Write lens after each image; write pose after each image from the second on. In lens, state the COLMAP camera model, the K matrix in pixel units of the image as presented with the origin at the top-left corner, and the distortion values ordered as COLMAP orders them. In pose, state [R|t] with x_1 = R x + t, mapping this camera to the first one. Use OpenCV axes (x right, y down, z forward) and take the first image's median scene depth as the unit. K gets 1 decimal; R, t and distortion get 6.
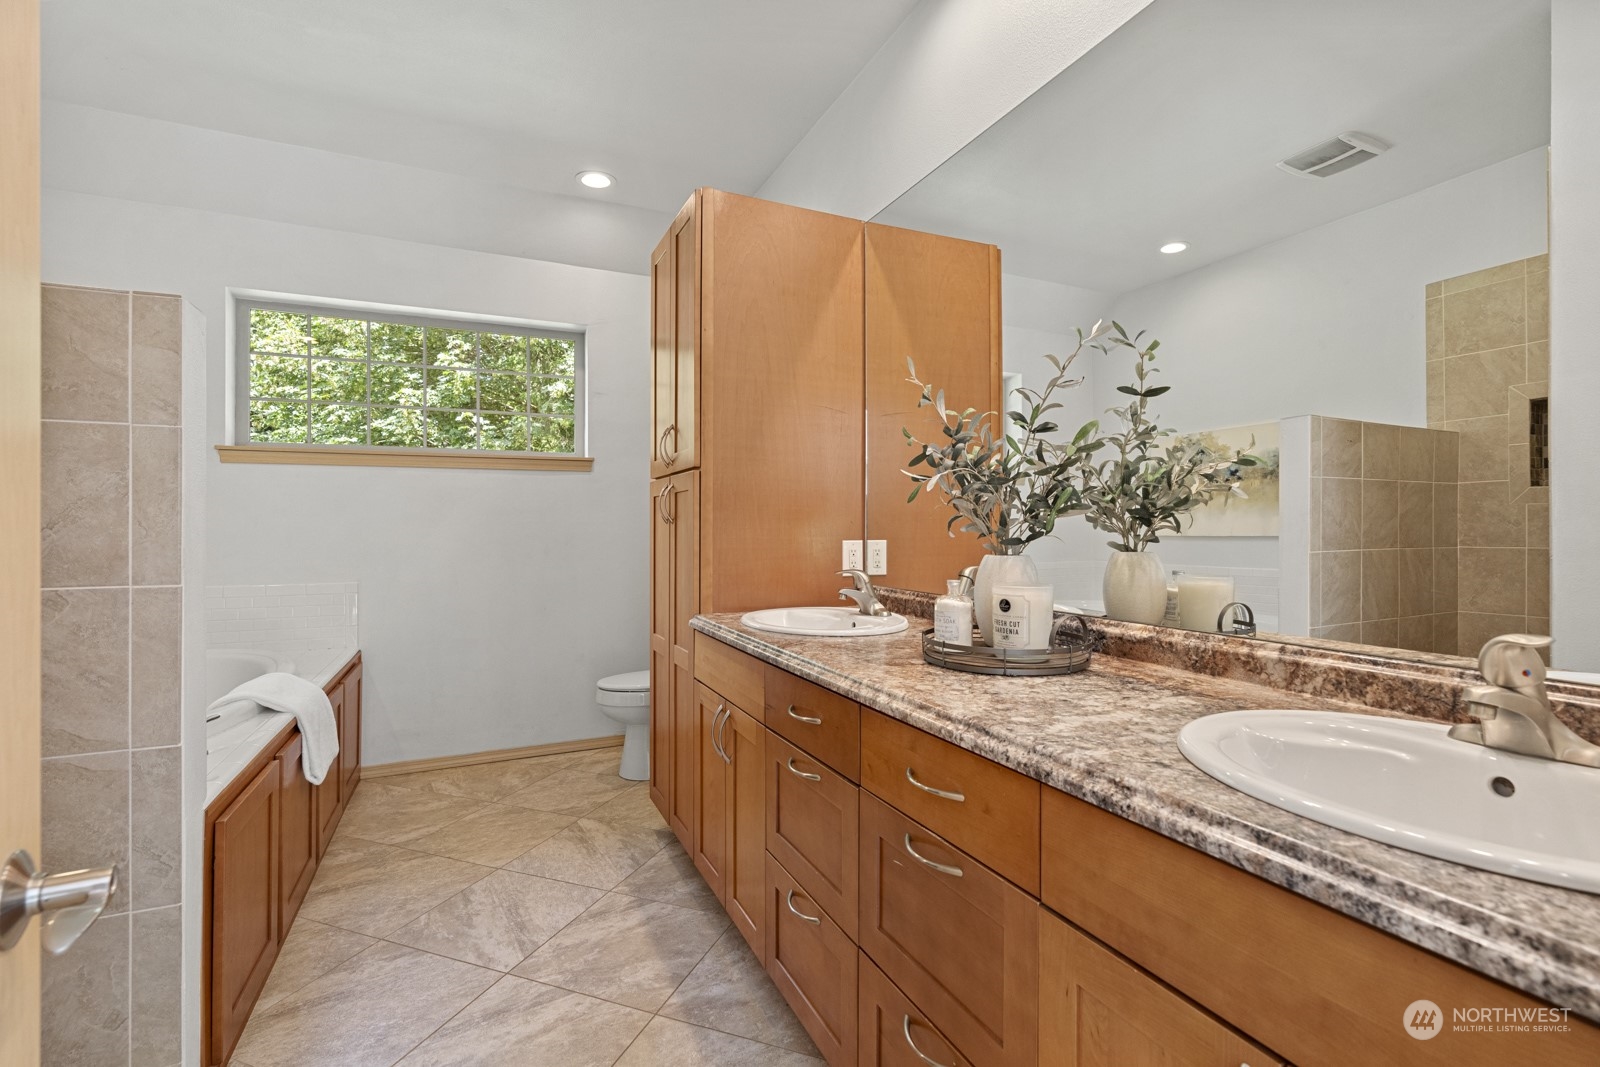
lens RADIAL K [[727.4, 0, 798.3], [0, 727.4, 525.8], [0, 0, 1]] dist [-0.004307, 0.001096]
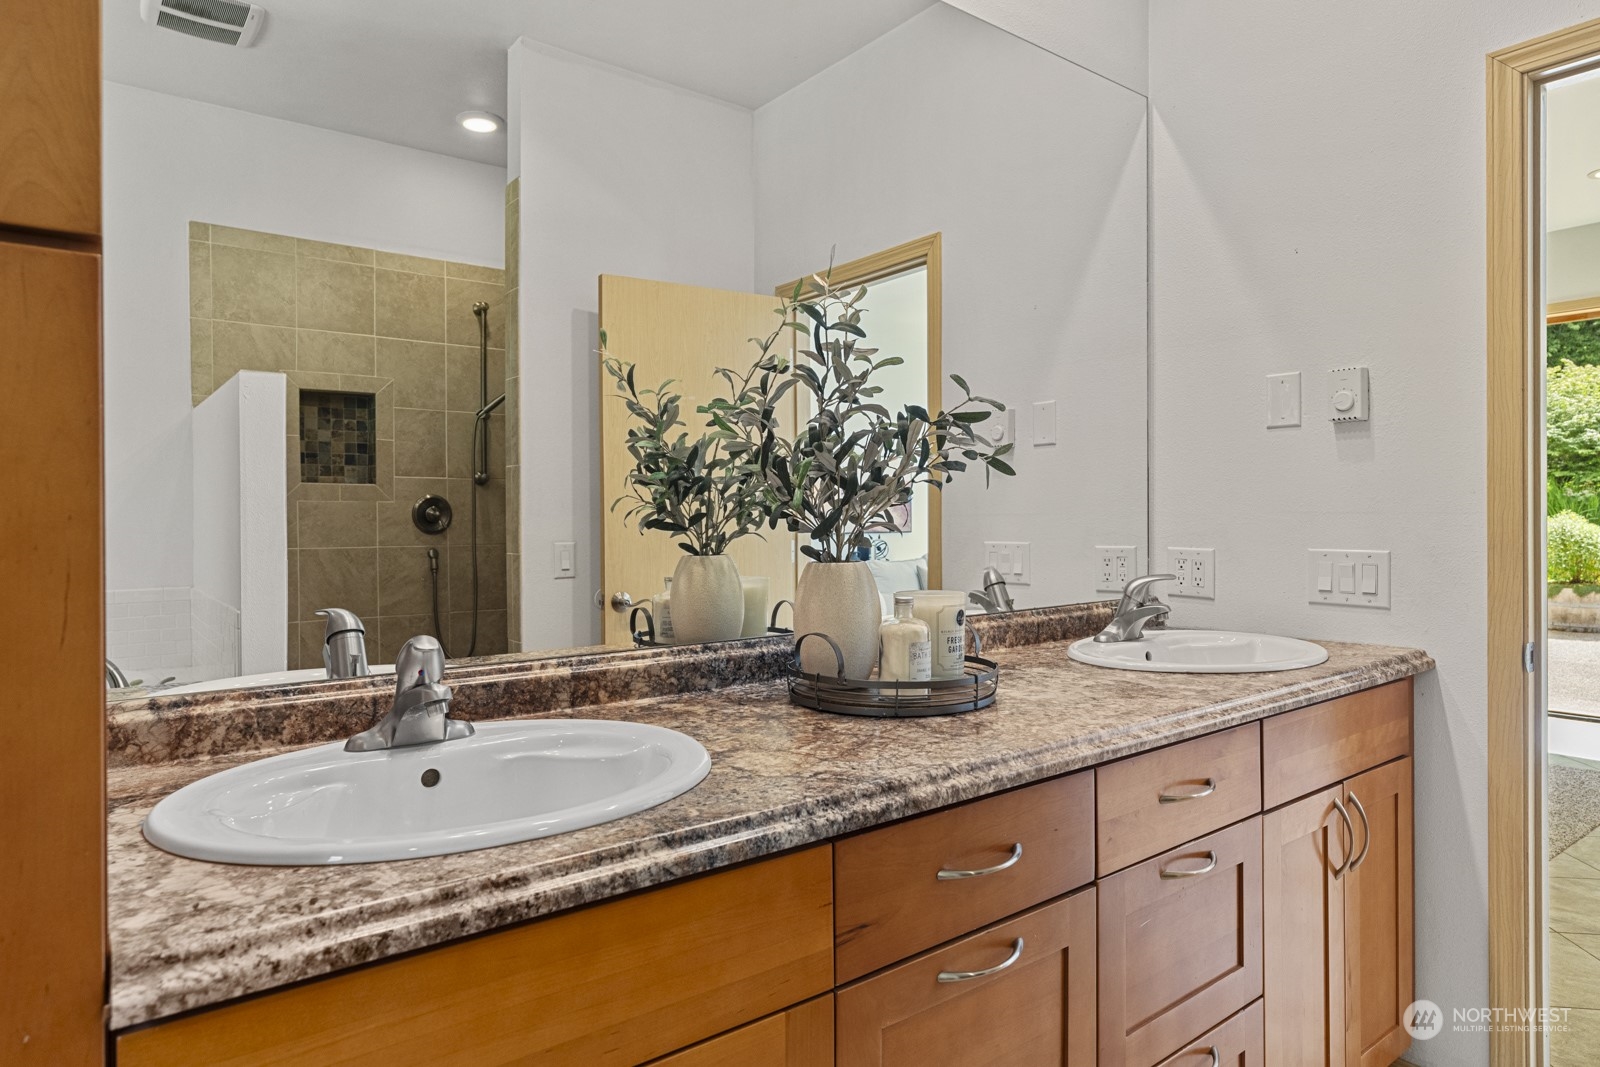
lens RADIAL K [[1024.1, 0, 801.4], [0, 1024.1, 529.3], [0, 0, 1]] dist [-0.003169, -0.001148]
pose [[-0.265287, -0.010453, 0.964113, -0.492601], [-0.006710, 0.999937, 0.008995, -0.007454], [-0.964146, -0.004083, -0.265340, 0.780726]]
